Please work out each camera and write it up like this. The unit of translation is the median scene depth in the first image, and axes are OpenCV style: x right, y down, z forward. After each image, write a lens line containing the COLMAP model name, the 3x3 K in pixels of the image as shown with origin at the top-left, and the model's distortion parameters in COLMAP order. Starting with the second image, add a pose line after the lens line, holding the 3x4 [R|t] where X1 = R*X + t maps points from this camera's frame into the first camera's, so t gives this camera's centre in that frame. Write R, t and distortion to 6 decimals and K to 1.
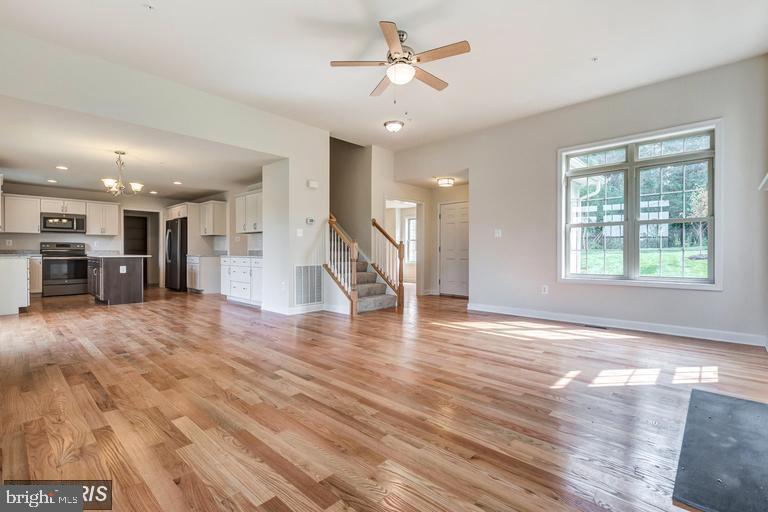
lens RADIAL K [[353.9, 0, 383.5], [0, 353.9, 255.6], [0, 0, 1]] dist [0.003086, -0.000216]
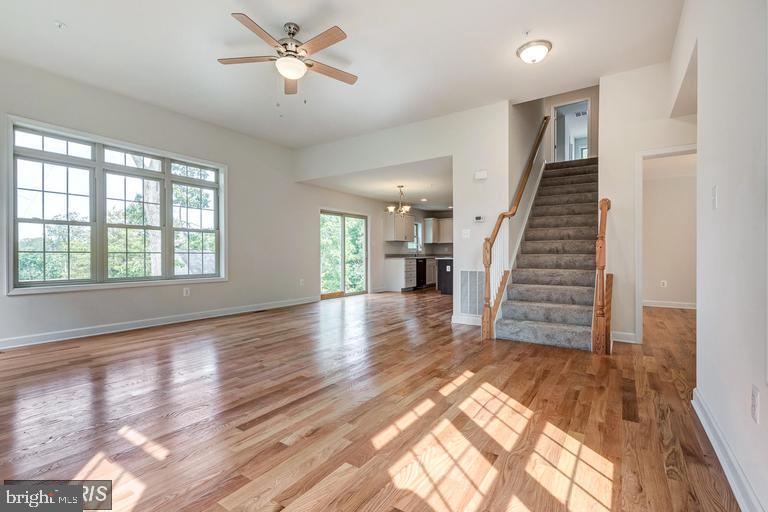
lens RADIAL K [[353.9, 0, 385.5], [0, 353.9, 256.3], [0, 0, 1]] dist [0.003086, -0.000216]
pose [[0.162054, 0.000958, -0.986781, 0.546278], [-0.009845, 0.999951, -0.000646, -0.003920], [0.986733, 0.009820, 0.162055, 0.583069]]
